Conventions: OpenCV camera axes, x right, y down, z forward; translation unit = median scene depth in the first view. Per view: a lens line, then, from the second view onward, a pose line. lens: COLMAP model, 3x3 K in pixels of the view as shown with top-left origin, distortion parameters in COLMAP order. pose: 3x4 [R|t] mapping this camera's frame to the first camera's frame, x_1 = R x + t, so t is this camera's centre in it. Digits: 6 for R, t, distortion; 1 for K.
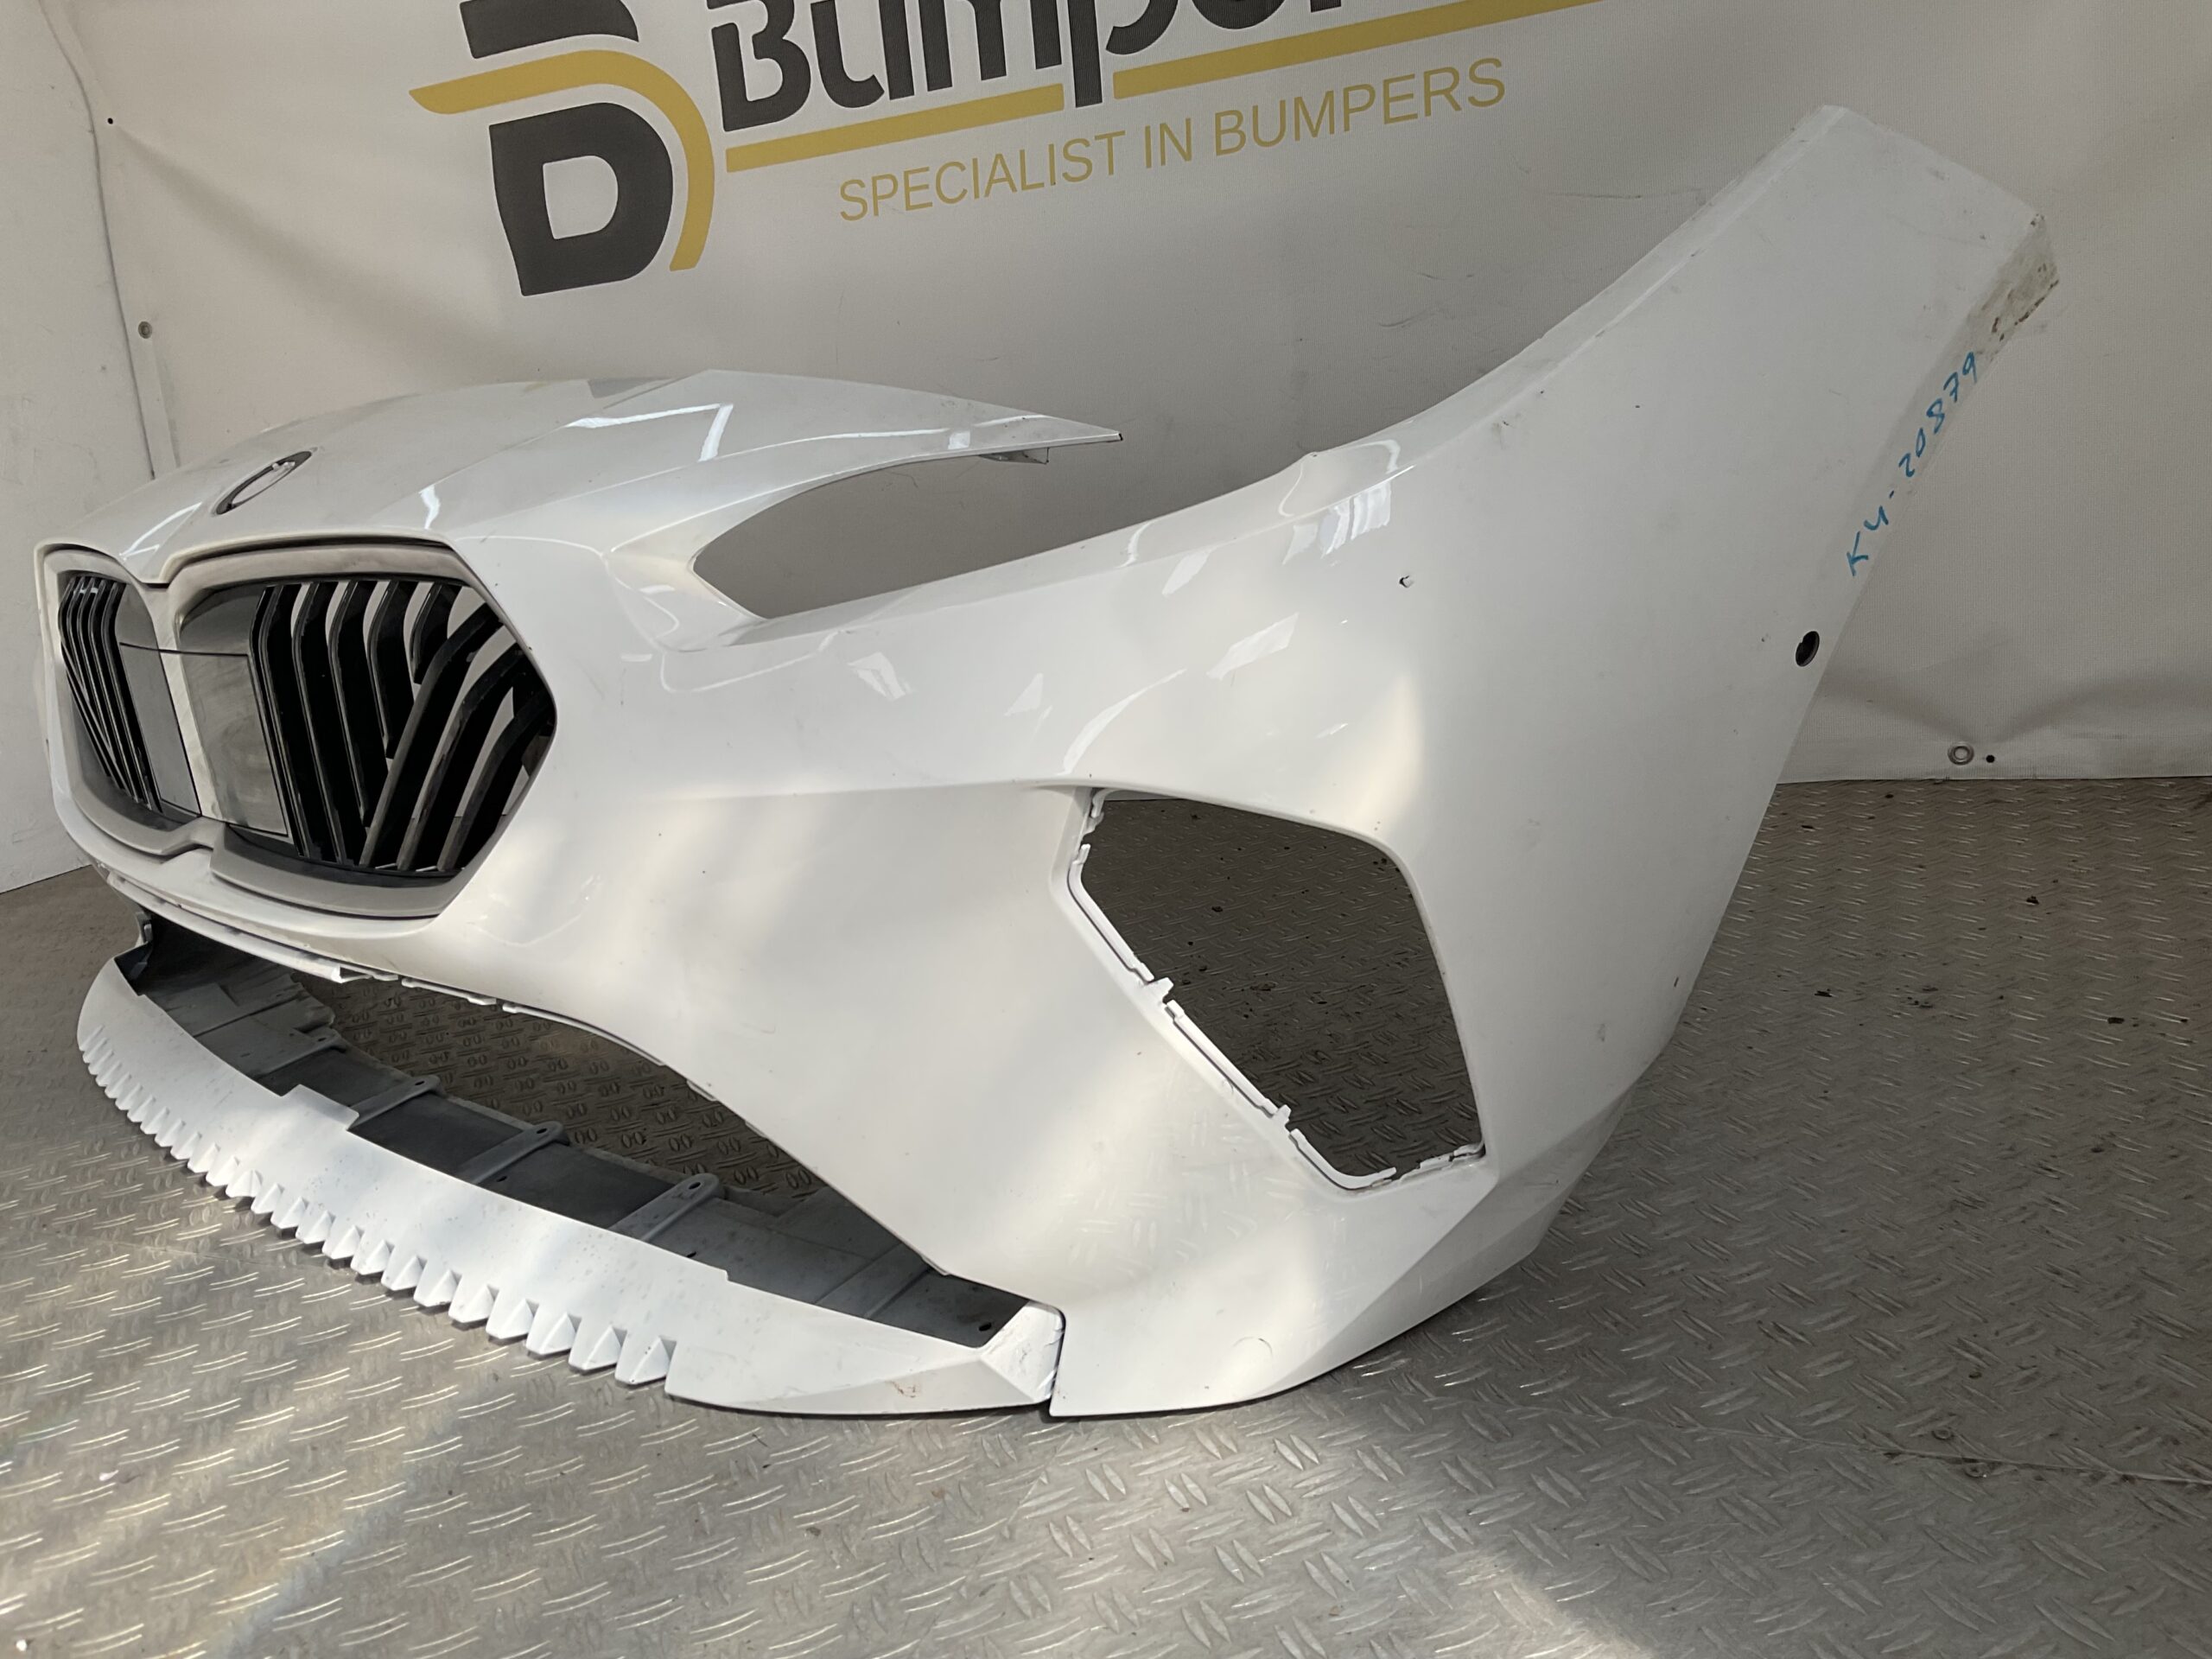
lens RADIAL K [[1834.1, 0, 1111.4], [0, 1834.1, 867.6], [0, 0, 1]] dist [0.042105, -0.073625]
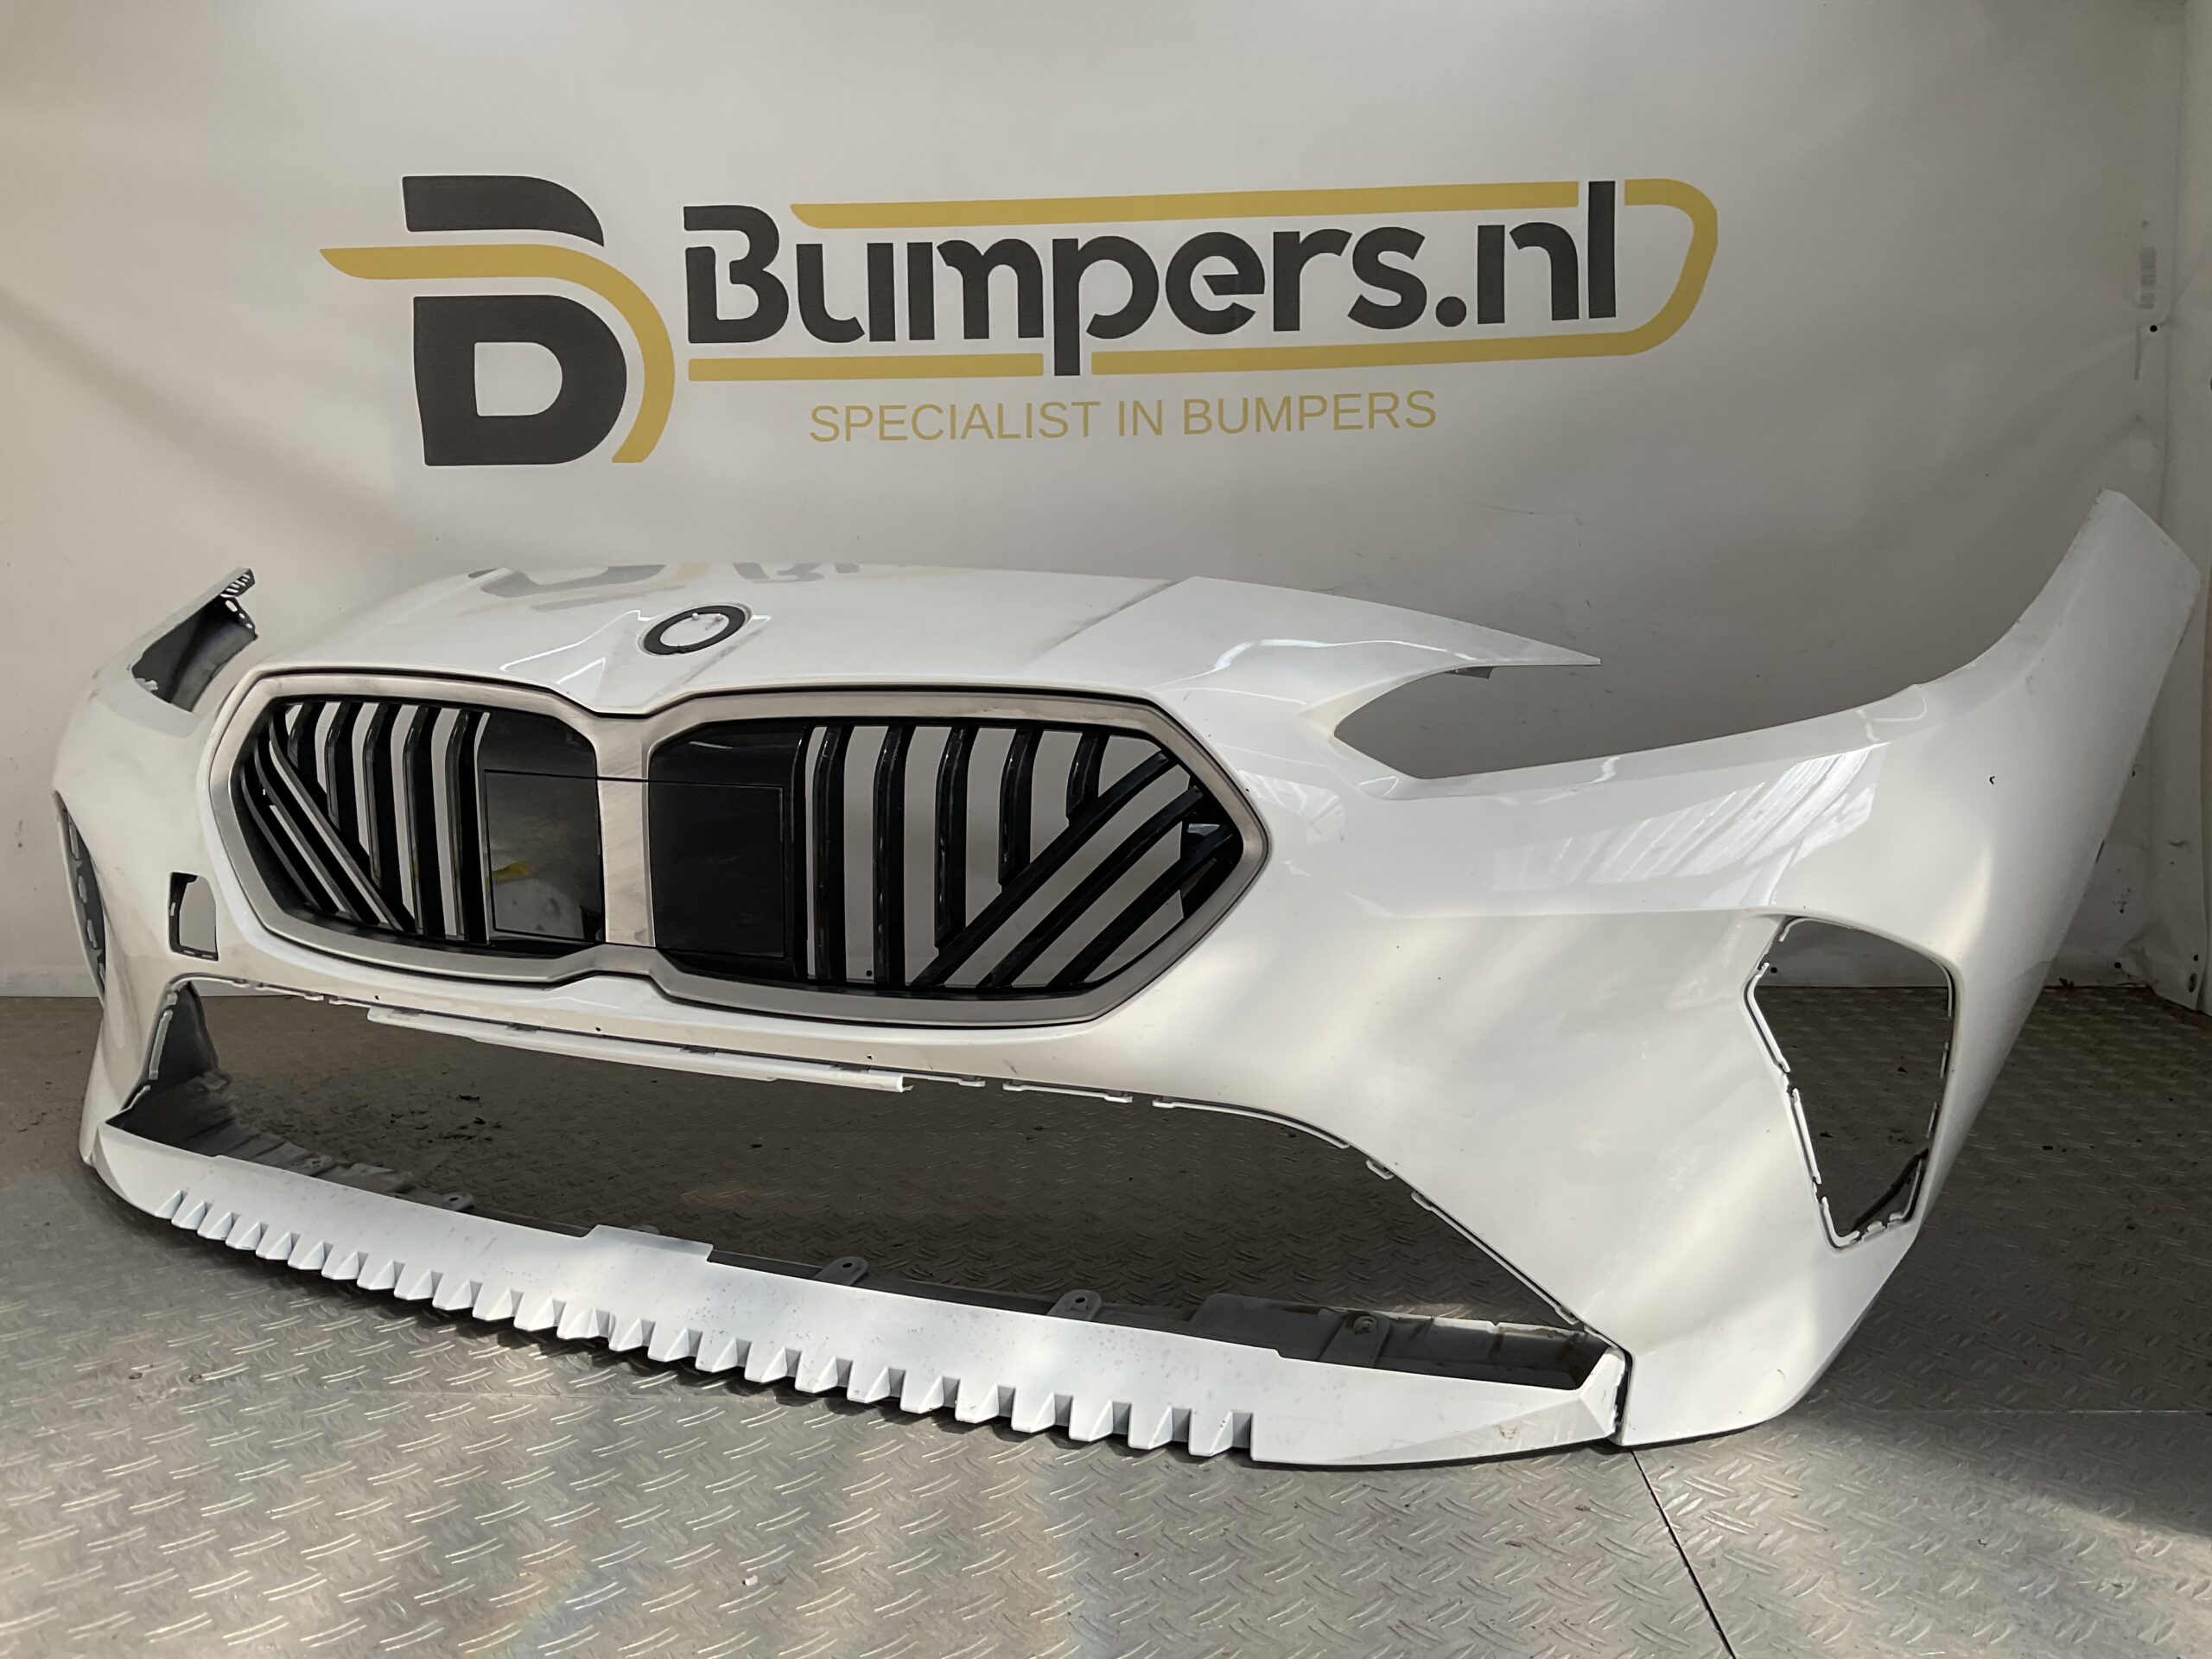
lens RADIAL K [[1830.3, 0, 1105.9], [0, 1830.3, 838.2], [0, 0, 1]] dist [0.140502, -0.287200]
pose [[0.933827, 0.059100, 0.352810, -0.395453], [-0.006165, 0.988771, -0.149312, 0.043089], [-0.357673, 0.137257, 0.923705, -0.028383]]
